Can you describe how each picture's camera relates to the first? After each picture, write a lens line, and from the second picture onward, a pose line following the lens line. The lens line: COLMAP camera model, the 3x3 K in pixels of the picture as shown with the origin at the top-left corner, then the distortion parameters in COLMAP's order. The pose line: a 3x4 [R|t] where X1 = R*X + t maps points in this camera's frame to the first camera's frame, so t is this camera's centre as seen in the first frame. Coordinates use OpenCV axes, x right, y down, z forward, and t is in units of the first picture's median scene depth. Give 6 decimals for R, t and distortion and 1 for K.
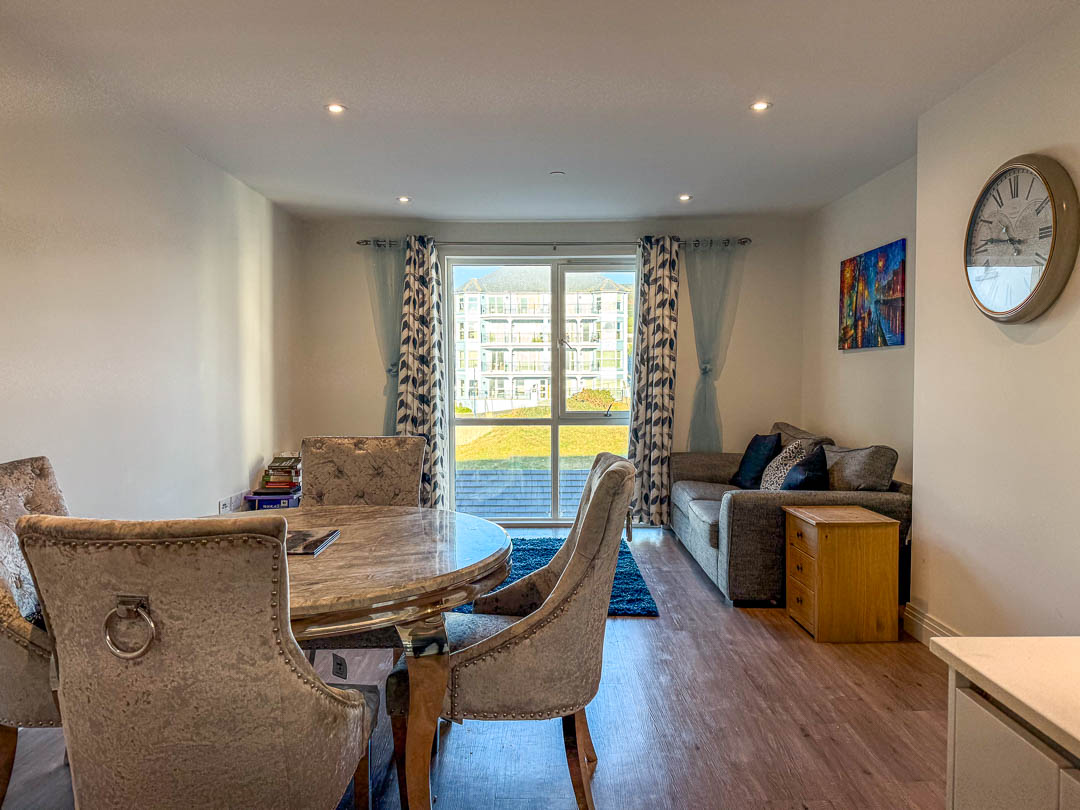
lens RADIAL K [[756.8, 0, 526.9], [0, 756.8, 412.1], [0, 0, 1]] dist [0.115869, -0.165822]
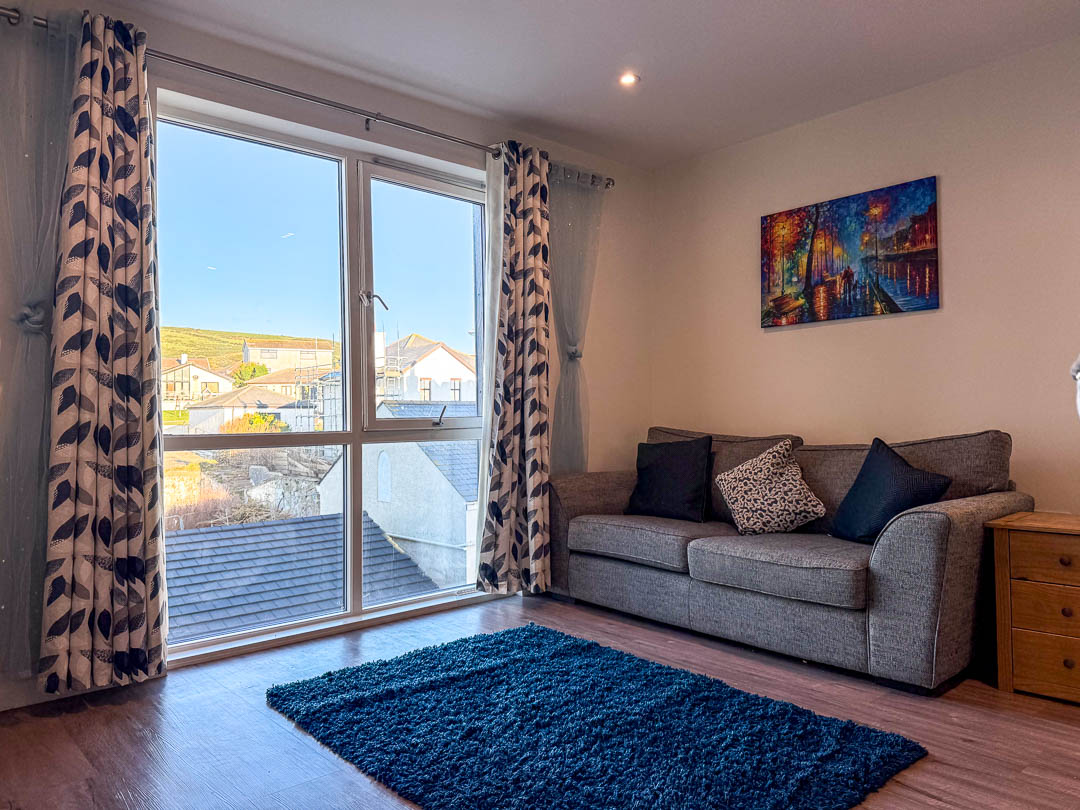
lens RADIAL K [[754.5, 0, 521.2], [0, 754.5, 415.4], [0, 0, 1]] dist [0.127539, -0.206999]
pose [[0.735287, -0.001538, 0.677754, -0.272548], [0.044612, 0.997939, -0.046134, 0.029954], [-0.676286, 0.064157, 0.733840, 0.531977]]
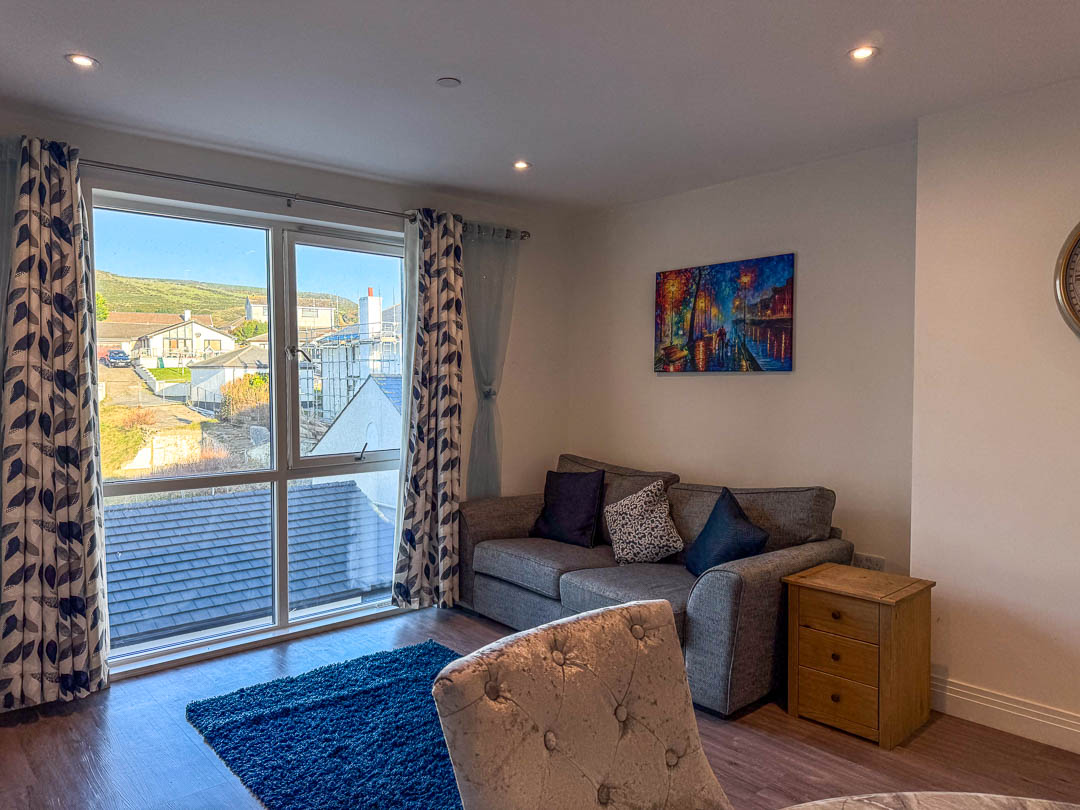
lens RADIAL K [[756.8, 0, 526.9], [0, 756.8, 412.1], [0, 0, 1]] dist [0.115869, -0.165822]
pose [[0.738693, -0.030169, 0.673367, -0.261907], [0.031187, 0.999458, 0.010567, -0.043280], [-0.673320, 0.013195, 0.739233, 0.402602]]
